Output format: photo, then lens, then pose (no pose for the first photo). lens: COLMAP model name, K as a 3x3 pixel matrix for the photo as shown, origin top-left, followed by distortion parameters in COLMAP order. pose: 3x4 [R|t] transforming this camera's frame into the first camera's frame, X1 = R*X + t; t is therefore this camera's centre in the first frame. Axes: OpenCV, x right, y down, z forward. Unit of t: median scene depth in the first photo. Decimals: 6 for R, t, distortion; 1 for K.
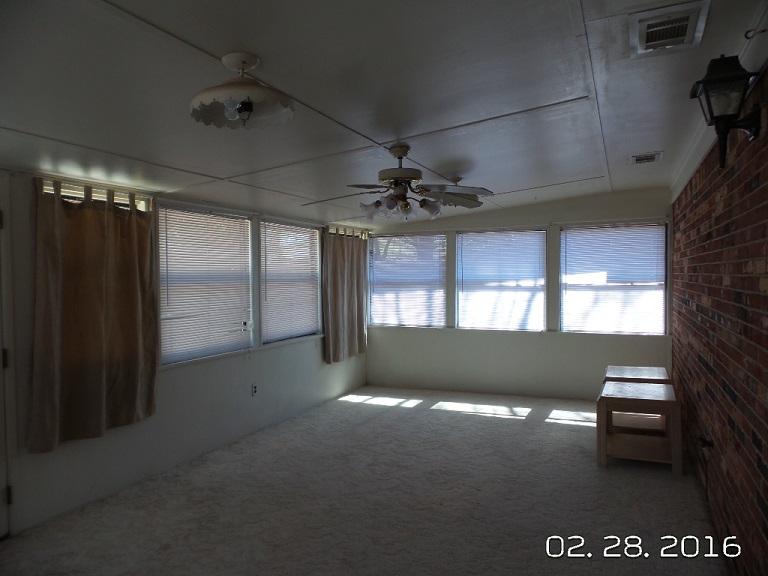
lens RADIAL K [[528.1, 0, 384.7], [0, 528.1, 286.0], [0, 0, 1]] dist [0.007427, 0.002422]
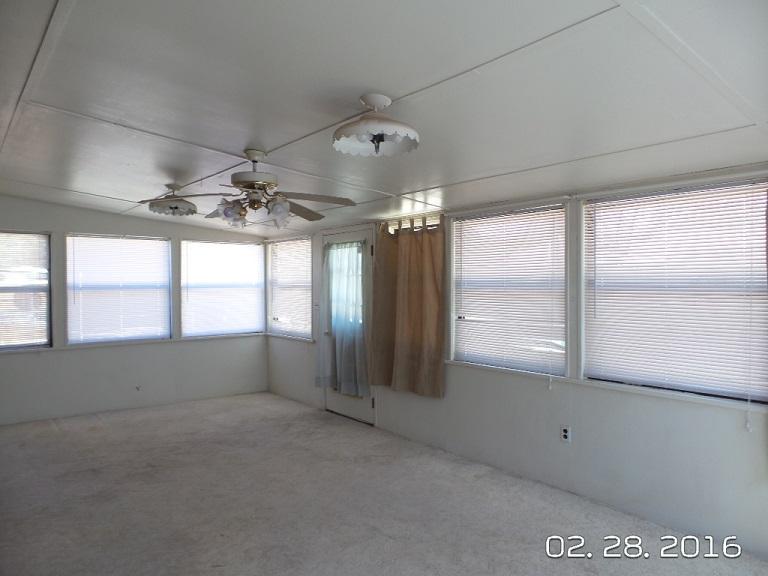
lens RADIAL K [[528.1, 0, 384.8], [0, 528.1, 287.2], [0, 0, 1]] dist [0.007427, 0.002422]
pose [[-0.431774, 0.025749, -0.901614, 0.629042], [-0.006145, 0.999485, 0.031487, -0.039031], [0.901961, 0.019136, -0.431394, 1.281971]]
